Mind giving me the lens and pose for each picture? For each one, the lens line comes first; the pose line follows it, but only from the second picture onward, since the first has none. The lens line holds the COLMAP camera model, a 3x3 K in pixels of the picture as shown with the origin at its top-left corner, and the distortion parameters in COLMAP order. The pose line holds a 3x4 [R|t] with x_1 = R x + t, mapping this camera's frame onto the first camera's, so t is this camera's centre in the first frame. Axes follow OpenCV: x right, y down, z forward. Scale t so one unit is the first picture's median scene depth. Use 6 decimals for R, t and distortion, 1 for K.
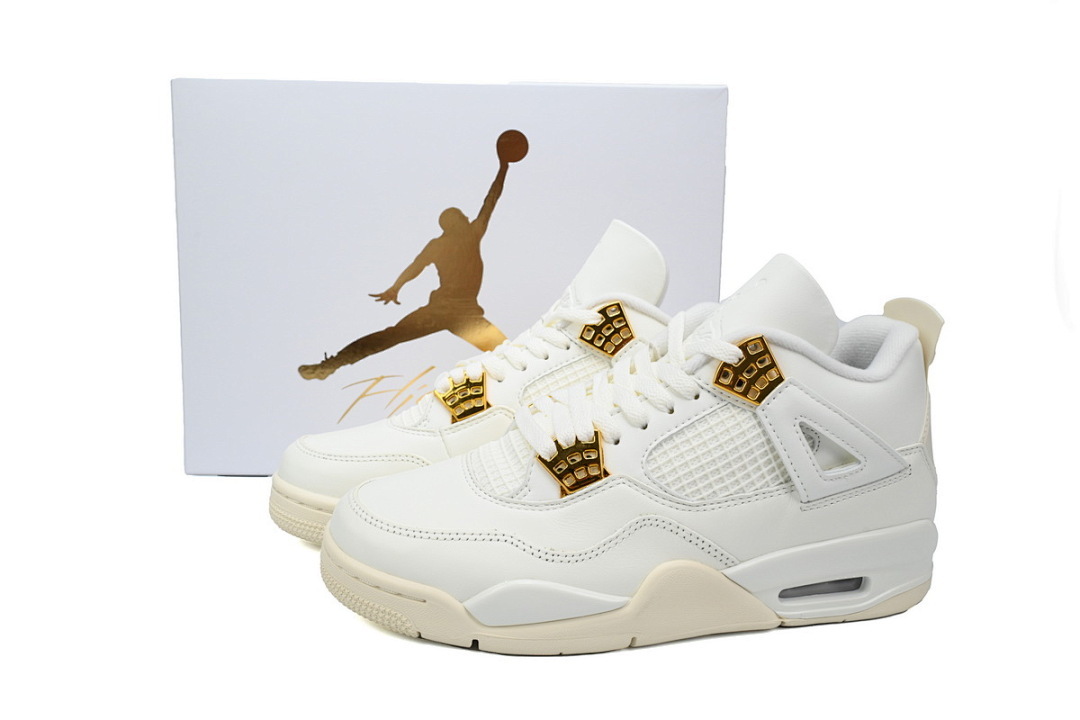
lens RADIAL K [[922.2, 0, 539.2], [0, 922.2, 359.4], [0, 0, 1]] dist [0.001782, -0.008690]
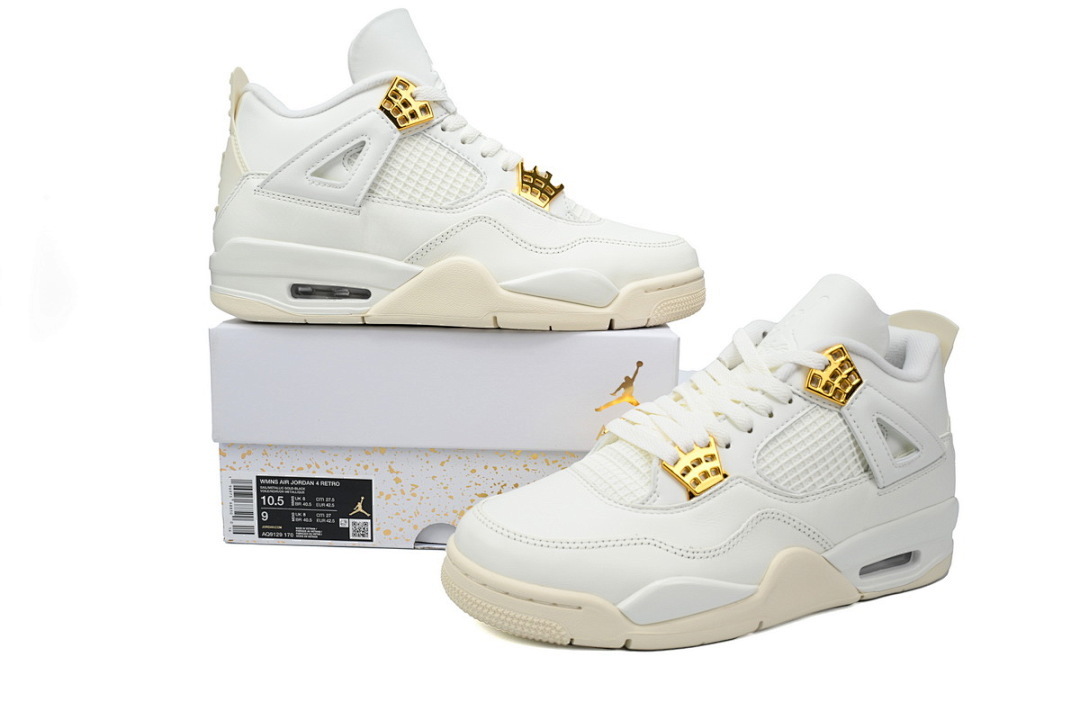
lens RADIAL K [[922.2, 0, 541.6], [0, 922.2, 359.9], [0, 0, 1]] dist [0.001782, -0.008690]
pose [[0.970647, -0.042984, 0.236635, -0.392232], [0.051864, 0.998160, -0.031427, 0.010019], [-0.234849, 0.042777, 0.971090, -0.023390]]
